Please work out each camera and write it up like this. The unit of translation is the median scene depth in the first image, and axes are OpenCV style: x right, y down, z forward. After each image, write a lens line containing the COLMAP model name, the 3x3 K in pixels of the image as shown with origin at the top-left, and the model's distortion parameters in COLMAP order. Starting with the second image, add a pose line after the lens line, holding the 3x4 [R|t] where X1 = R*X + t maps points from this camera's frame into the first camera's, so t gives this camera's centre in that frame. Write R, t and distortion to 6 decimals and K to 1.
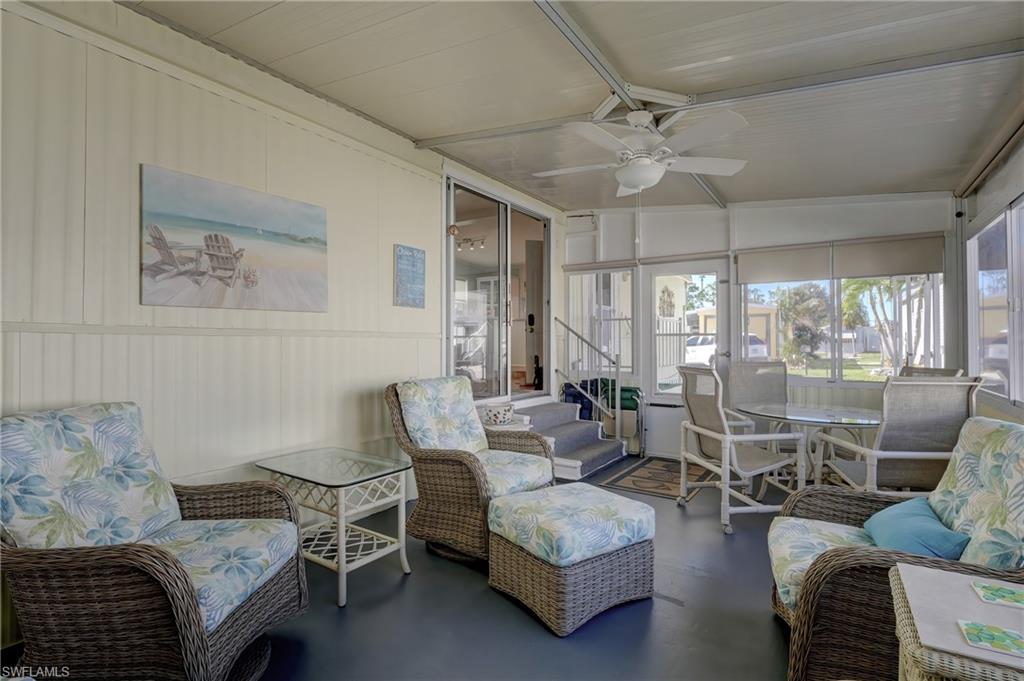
lens RADIAL K [[502.2, 0, 512.8], [0, 502.2, 341.1], [0, 0, 1]] dist [-0.006046, -0.000502]
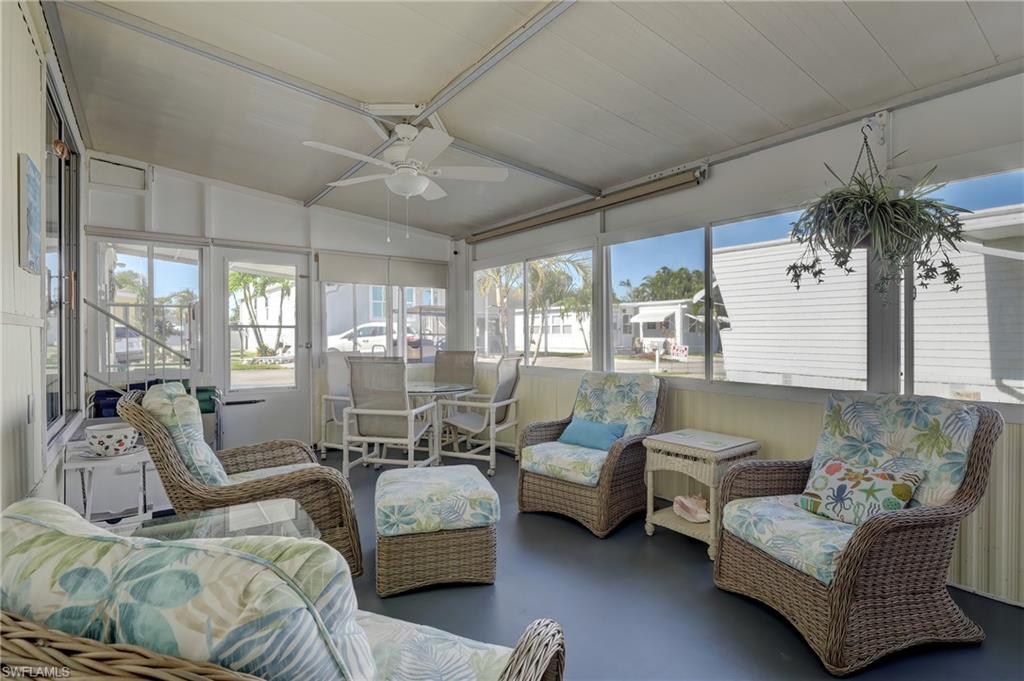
lens RADIAL K [[502.2, 0, 512.2], [0, 502.2, 338.3], [0, 0, 1]] dist [-0.006046, -0.000502]
pose [[0.353589, -0.006750, 0.935377, -0.410049], [-0.003628, 0.999957, 0.008587, -0.000130], [-0.935394, -0.006430, 0.353549, 0.222437]]
